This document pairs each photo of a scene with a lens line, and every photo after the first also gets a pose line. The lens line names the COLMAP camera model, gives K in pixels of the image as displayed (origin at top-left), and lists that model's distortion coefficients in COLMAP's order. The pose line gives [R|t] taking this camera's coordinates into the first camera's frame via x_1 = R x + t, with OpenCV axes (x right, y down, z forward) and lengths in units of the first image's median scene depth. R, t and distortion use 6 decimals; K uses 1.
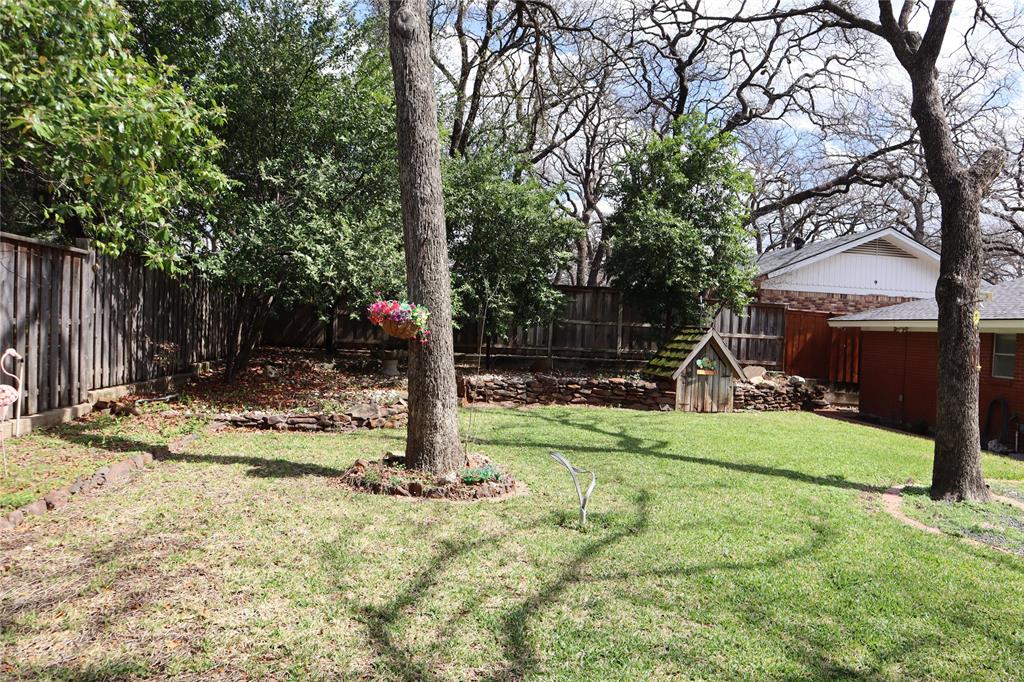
lens RADIAL K [[709.2, 0, 521.0], [0, 709.2, 351.8], [0, 0, 1]] dist [-0.128328, 0.086577]
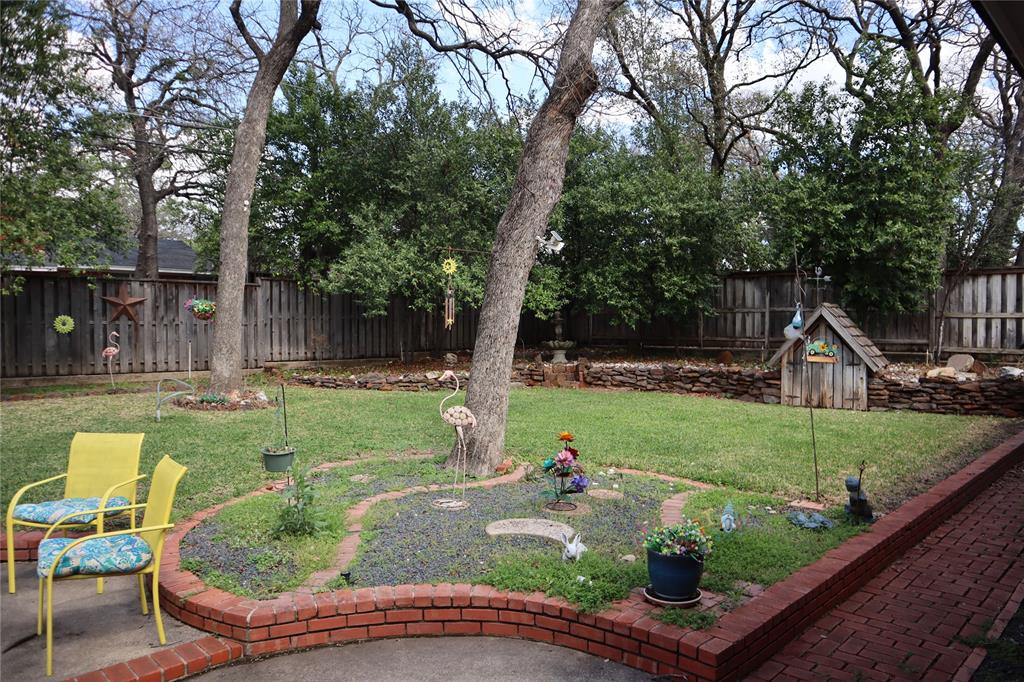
lens RADIAL K [[709.2, 0, 521.0], [0, 709.2, 351.8], [0, 0, 1]] dist [-0.128328, 0.086577]
pose [[0.625771, -0.014947, -0.779864, 0.679256], [-0.000956, 0.999801, -0.019930, 0.036871], [0.780006, 0.013217, 0.625632, 0.211381]]
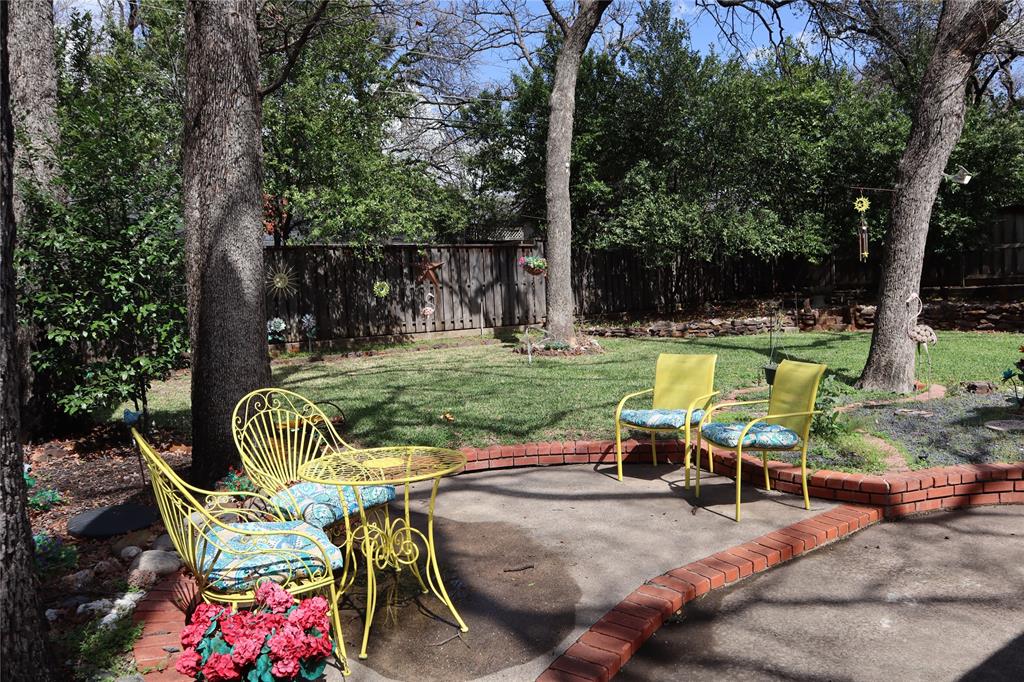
lens RADIAL K [[709.2, 0, 521.0], [0, 709.2, 351.8], [0, 0, 1]] dist [-0.128328, 0.086577]
pose [[0.446579, 0.007541, -0.894712, 0.624269], [0.038124, 0.998896, 0.027447, 0.053622], [0.893932, -0.046368, 0.445798, 0.029032]]
